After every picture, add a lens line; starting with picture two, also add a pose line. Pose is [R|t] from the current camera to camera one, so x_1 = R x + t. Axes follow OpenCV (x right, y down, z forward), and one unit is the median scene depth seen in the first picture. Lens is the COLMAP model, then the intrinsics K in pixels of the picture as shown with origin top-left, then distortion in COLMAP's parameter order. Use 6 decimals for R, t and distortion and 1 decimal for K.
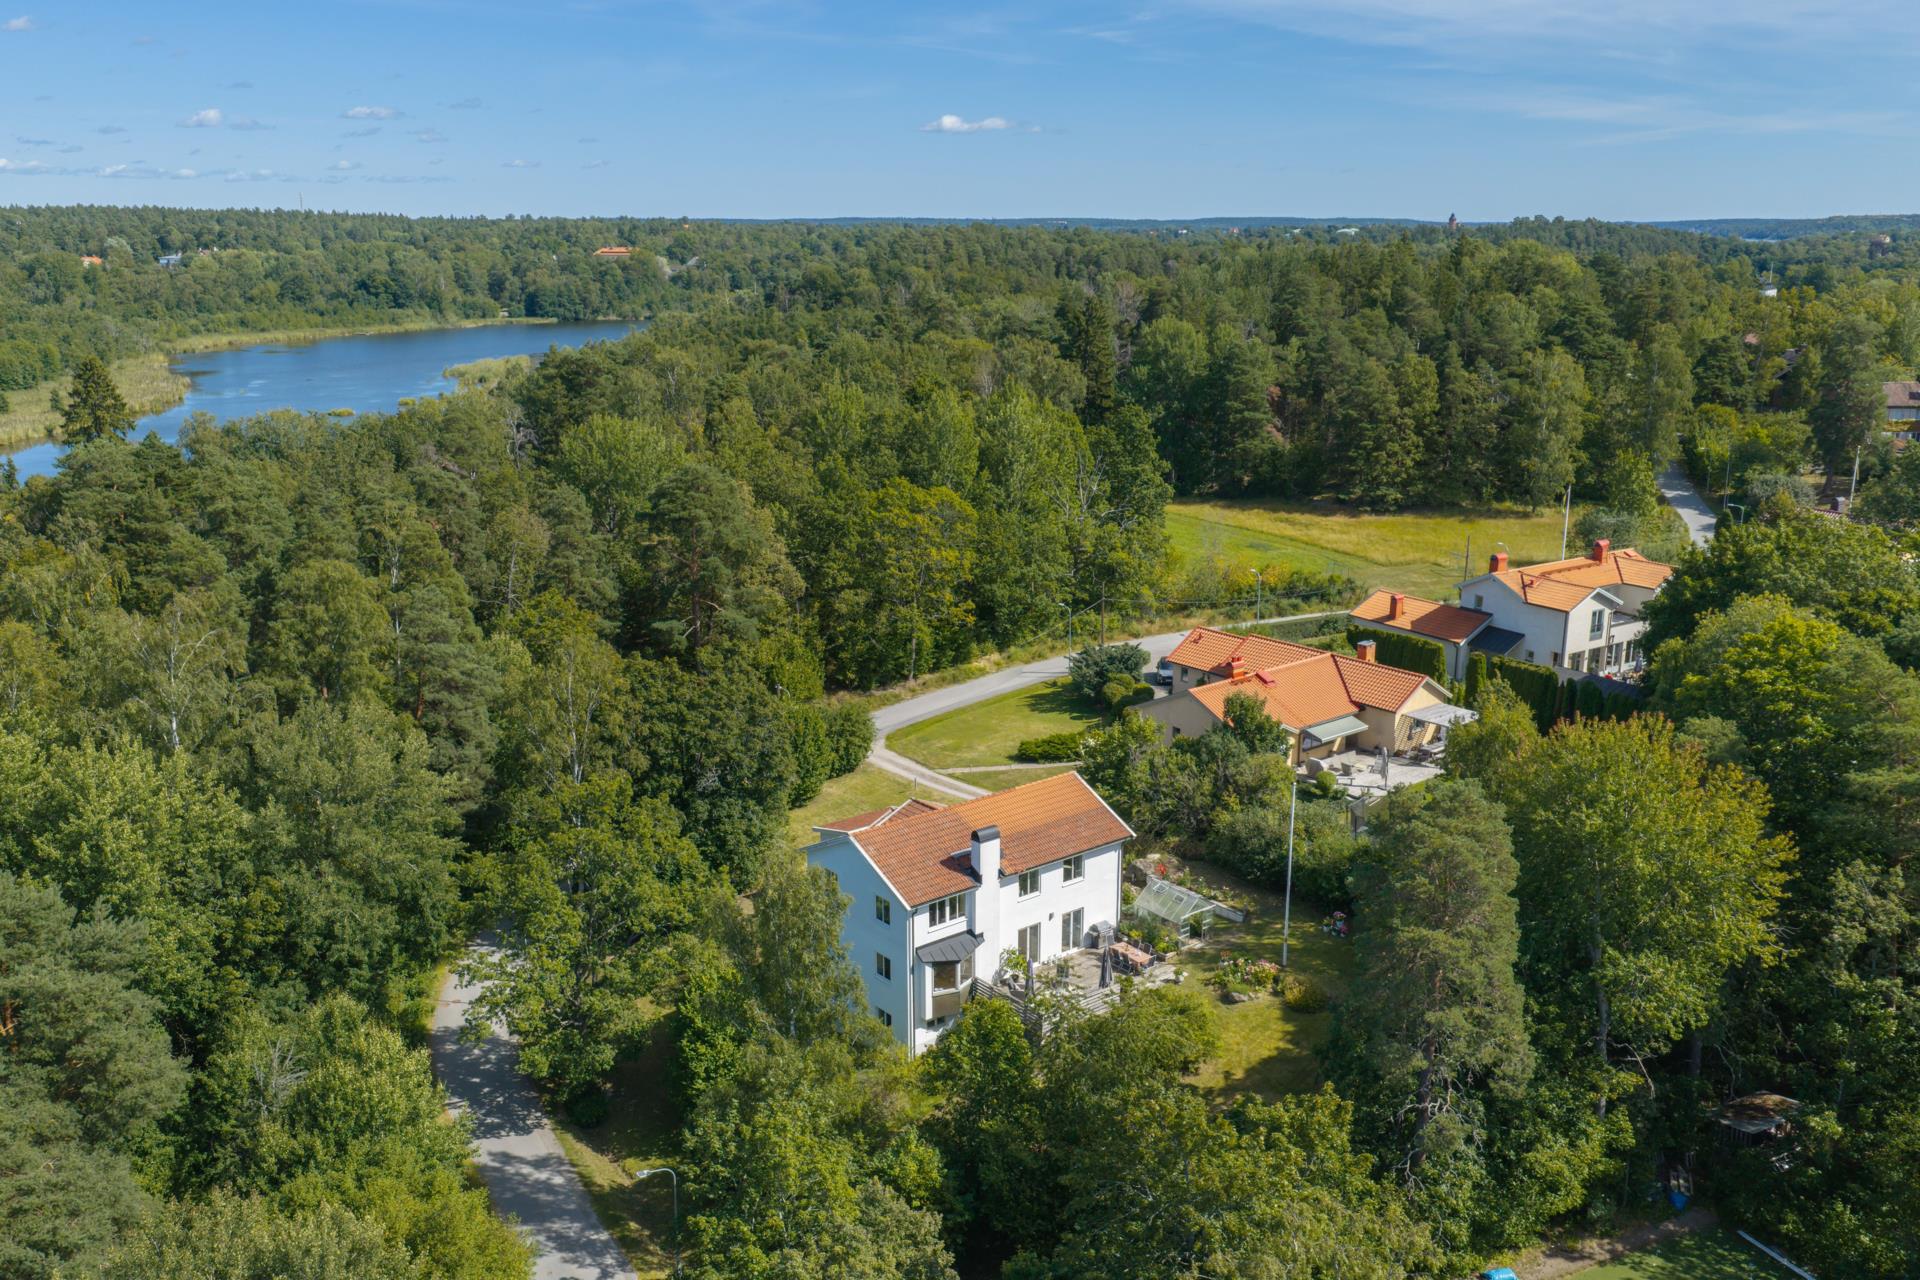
lens RADIAL K [[1527.5, 0, 949.8], [0, 1527.5, 651.9], [0, 0, 1]] dist [0.026061, -0.047314]
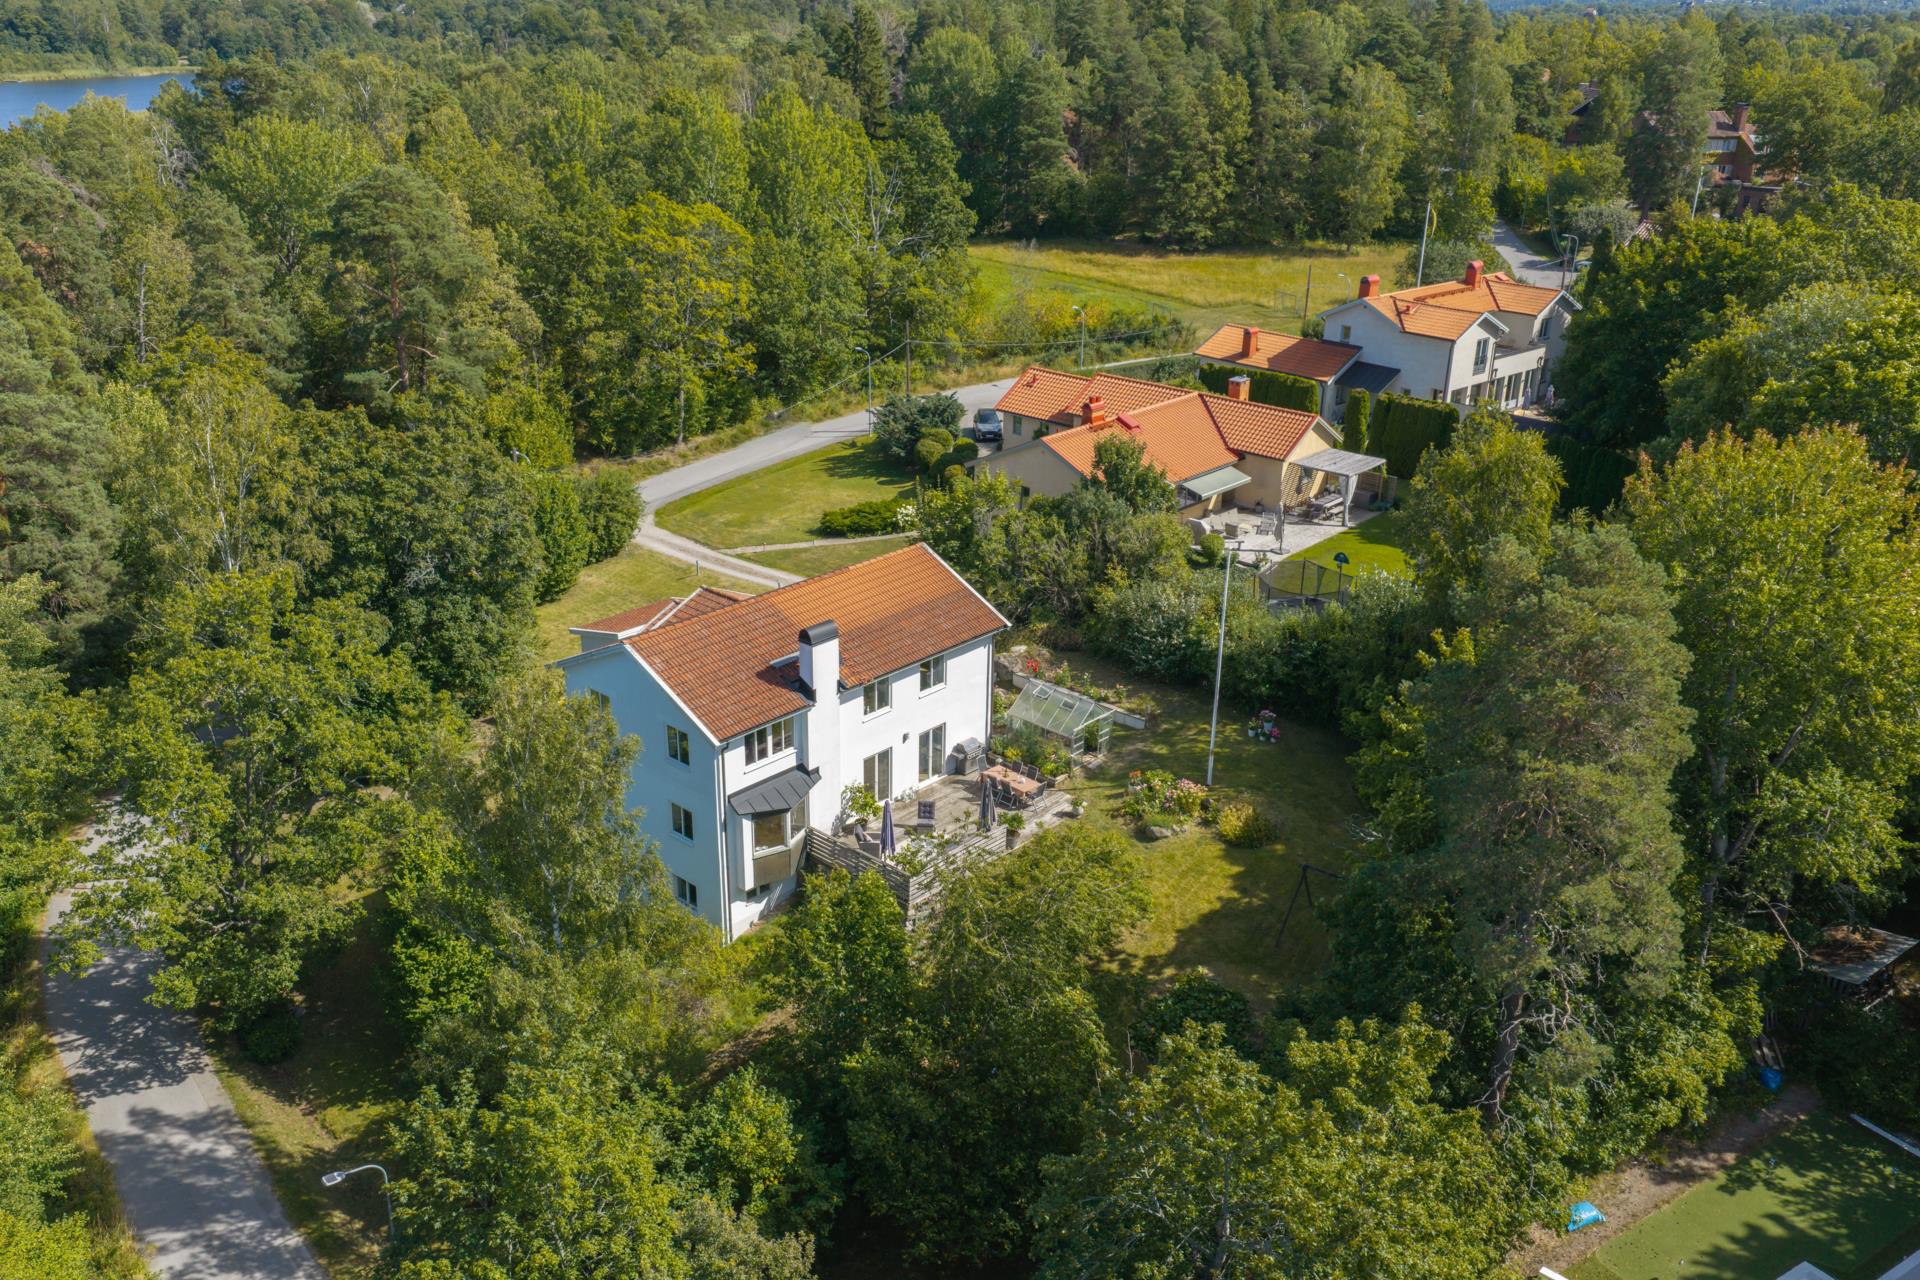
lens RADIAL K [[1527.5, 0, 941.5], [0, 1527.5, 655.3], [0, 0, 1]] dist [0.026061, -0.047314]
pose [[0.988067, -0.044317, 0.147509, -0.019002], [0.022403, 0.988878, 0.147035, 0.019221], [-0.152384, -0.141976, 0.978071, 0.216322]]
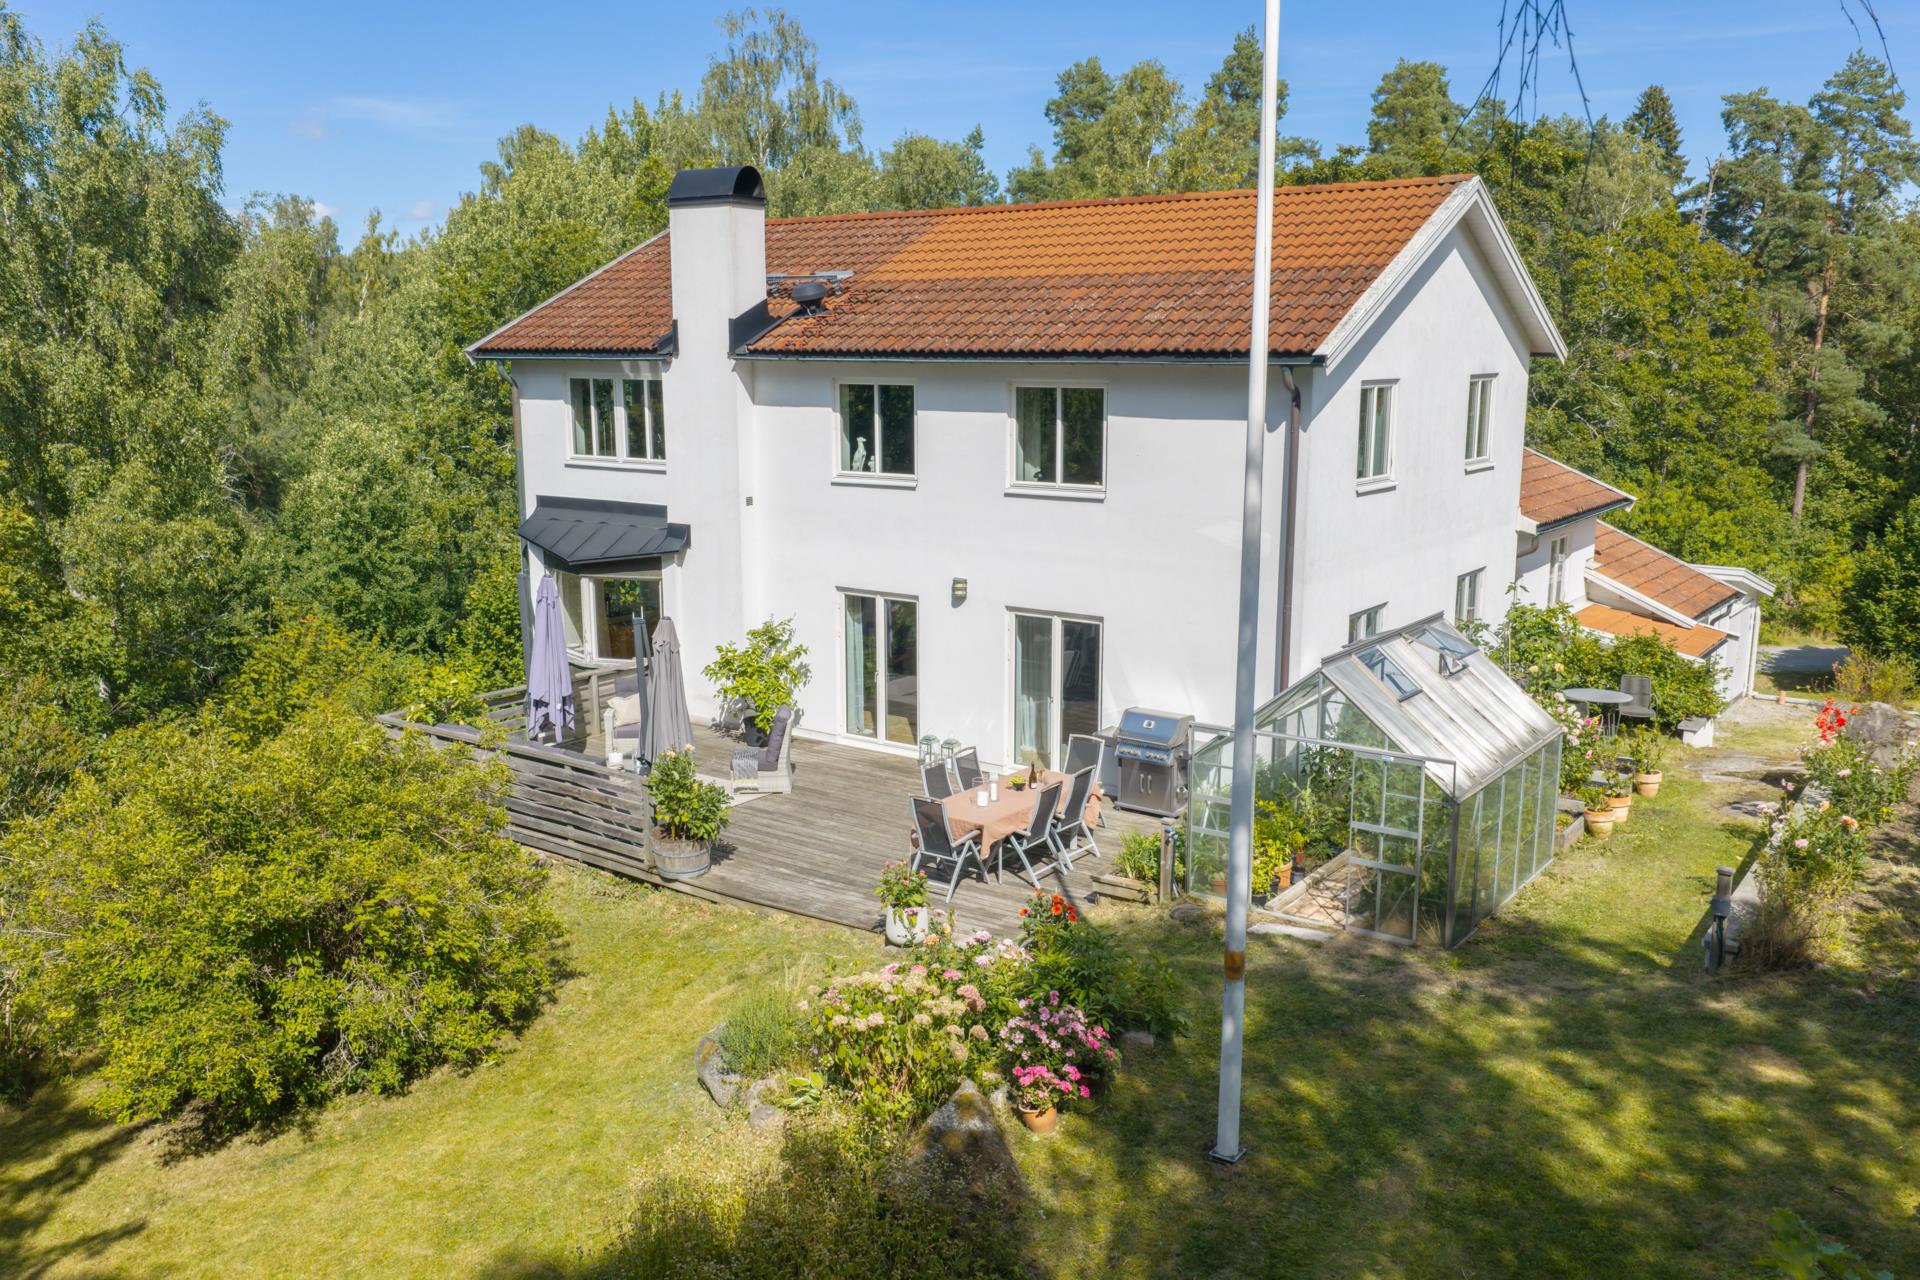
lens RADIAL K [[1527.5, 0, 947.8], [0, 1527.5, 651.9], [0, 0, 1]] dist [0.026061, -0.047314]
pose [[0.263760, 0.201225, -0.943366, 0.250597], [-0.233843, 0.962163, 0.139854, 0.114535], [0.935814, 0.183711, 0.300836, 0.720772]]
